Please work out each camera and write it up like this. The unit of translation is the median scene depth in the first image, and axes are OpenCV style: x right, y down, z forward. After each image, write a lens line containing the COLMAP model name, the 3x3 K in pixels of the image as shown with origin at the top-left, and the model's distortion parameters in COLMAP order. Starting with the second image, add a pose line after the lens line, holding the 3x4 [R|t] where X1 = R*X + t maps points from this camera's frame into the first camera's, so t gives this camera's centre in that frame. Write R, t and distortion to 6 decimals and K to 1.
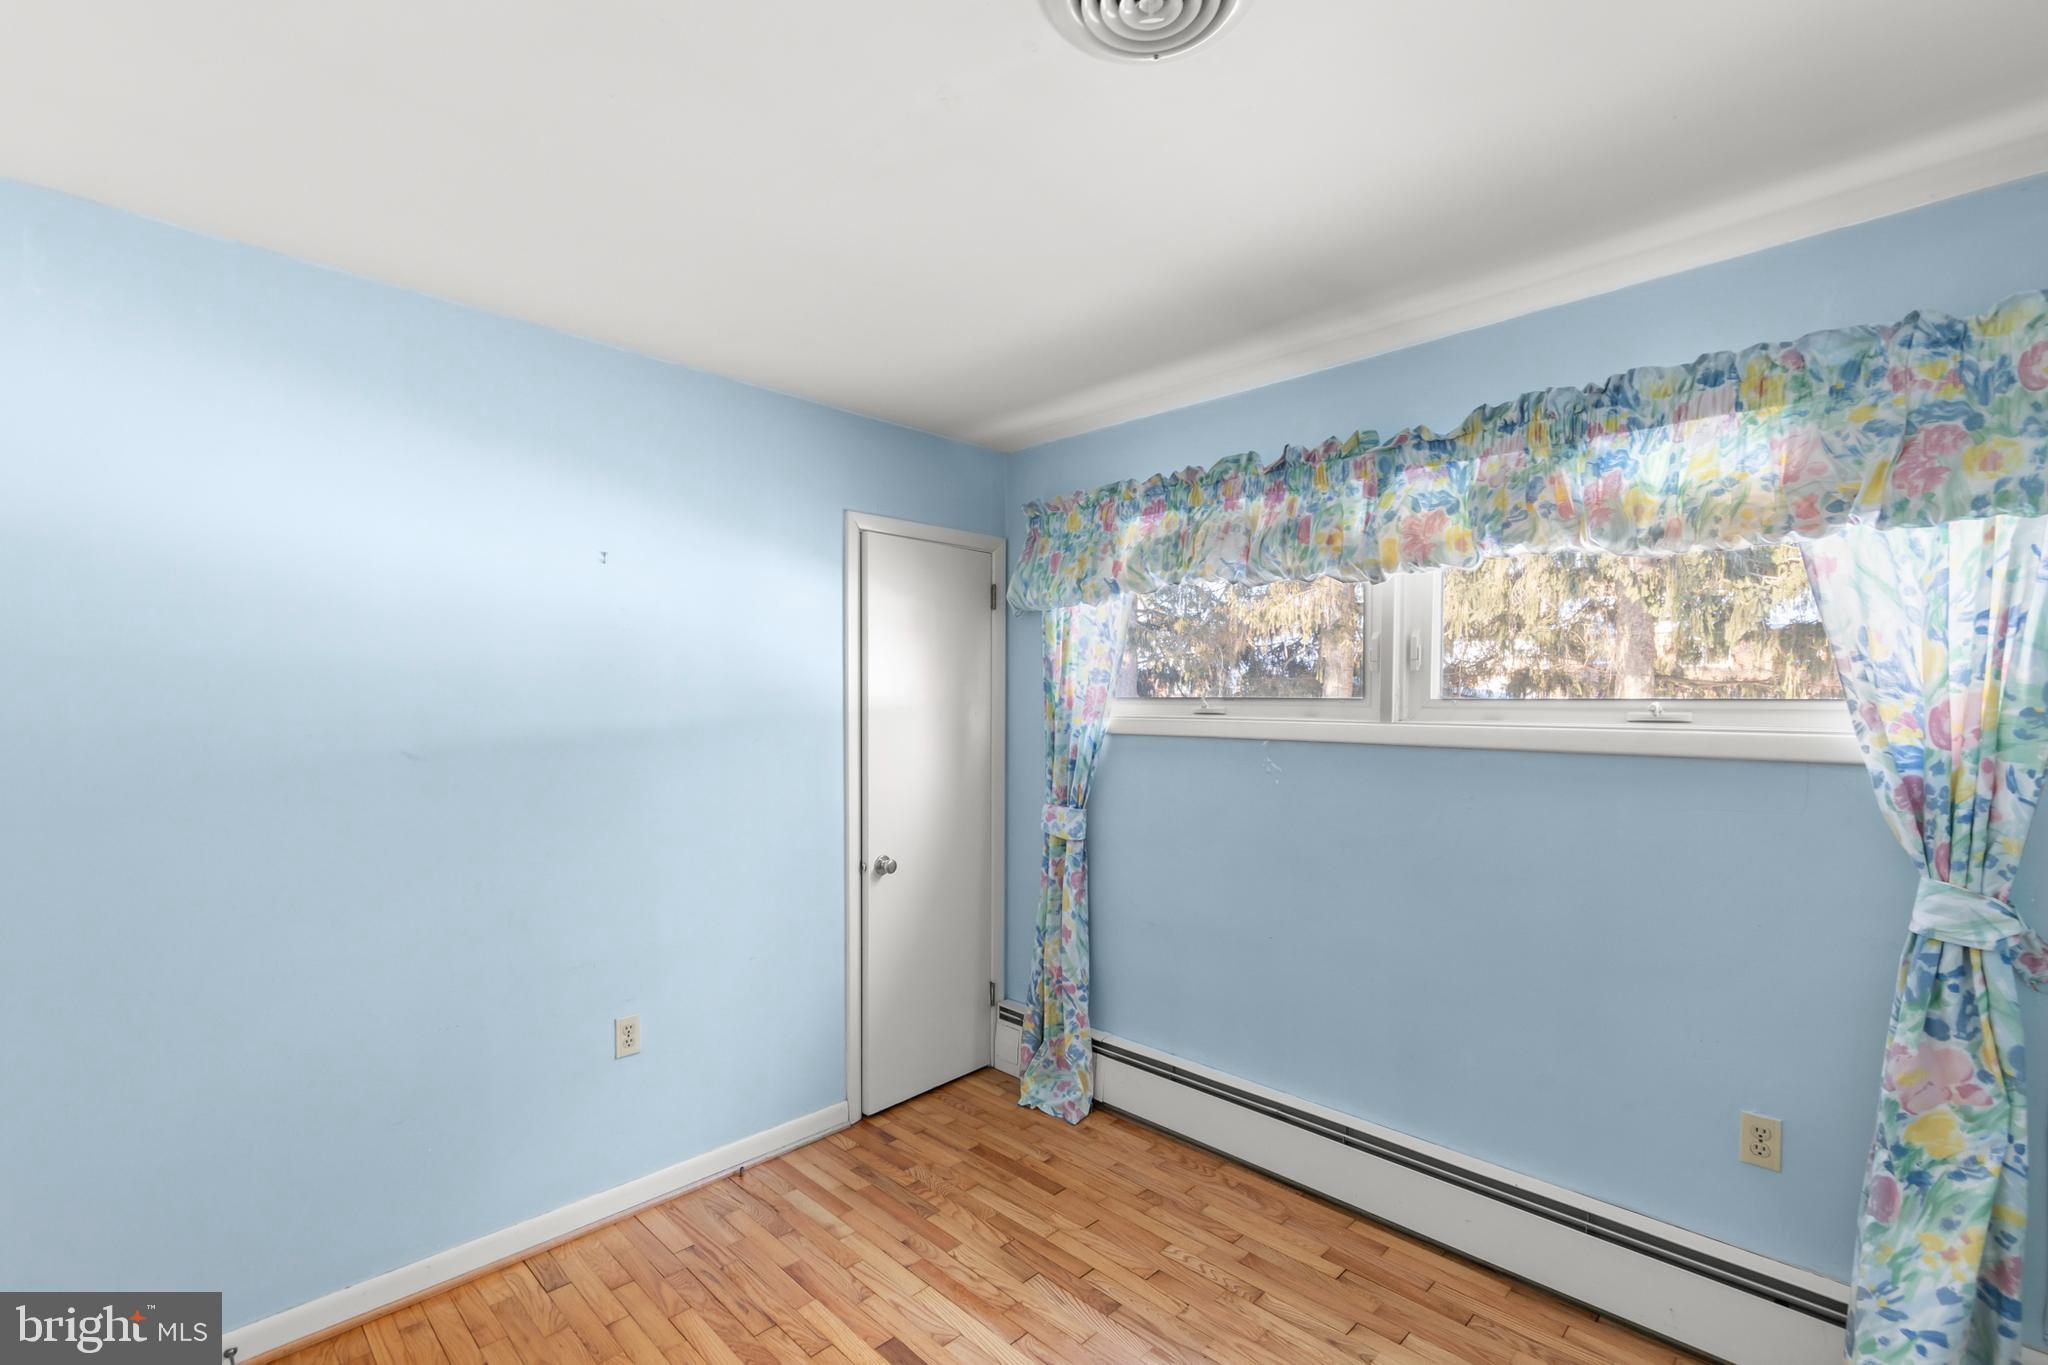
lens RADIAL K [[879.0, 0, 1008.0], [0, 879.0, 736.3], [0, 0, 1]] dist [0.011705, -0.001337]
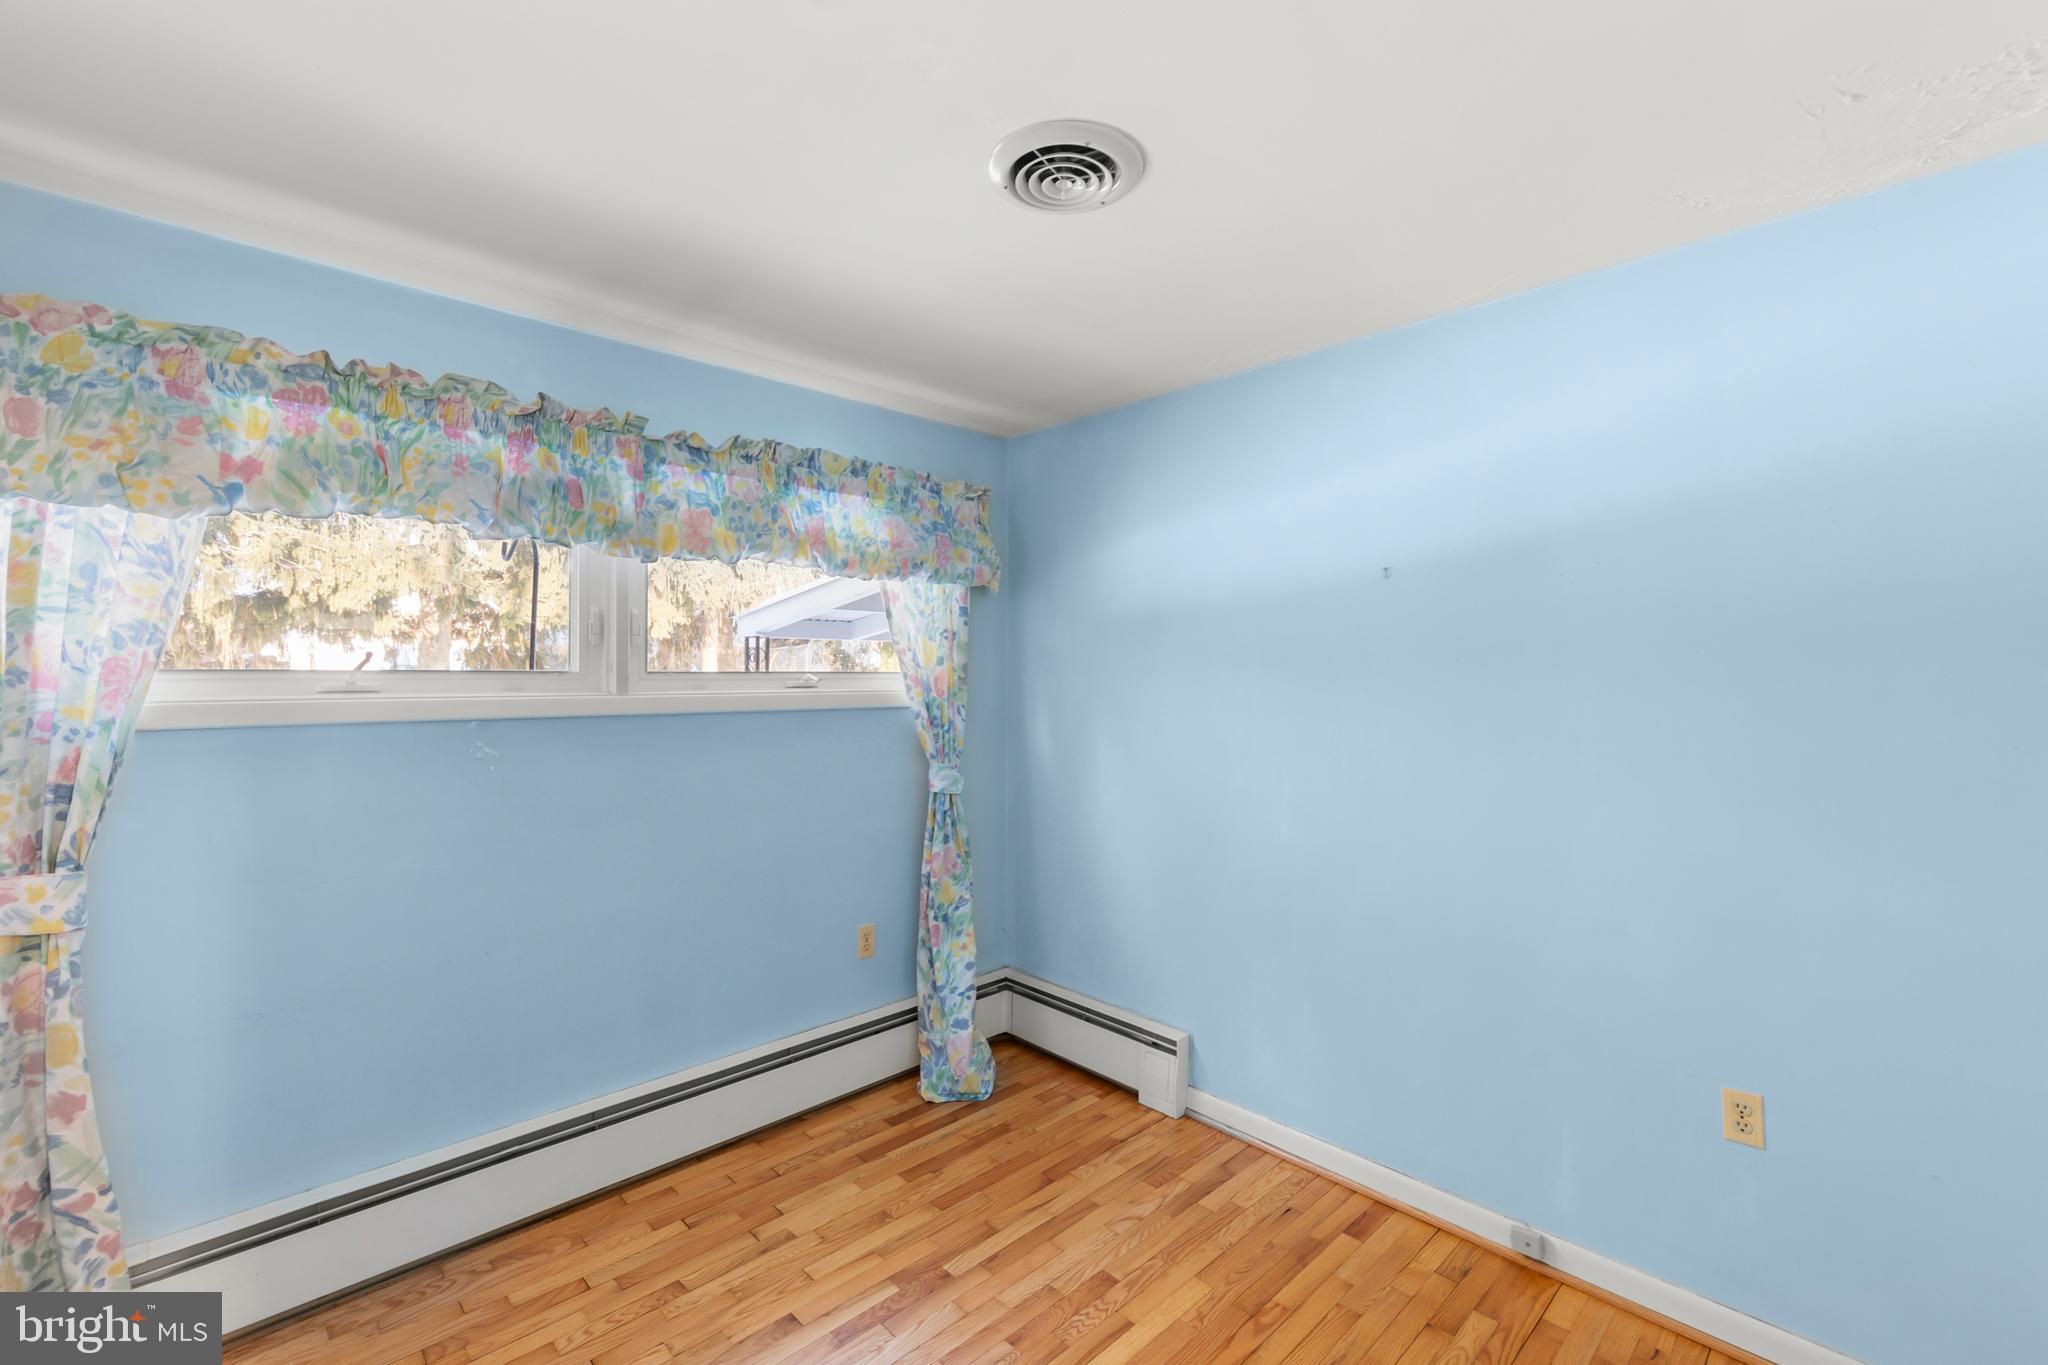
lens RADIAL K [[879.0, 0, 1022.8], [0, 879.0, 672.3], [0, 0, 1]] dist [0.011705, -0.001337]
pose [[0.032689, -0.003534, 0.999459, -0.663920], [0.042053, 0.999113, 0.002157, -0.026895], [-0.998580, 0.041960, 0.032809, 0.555189]]
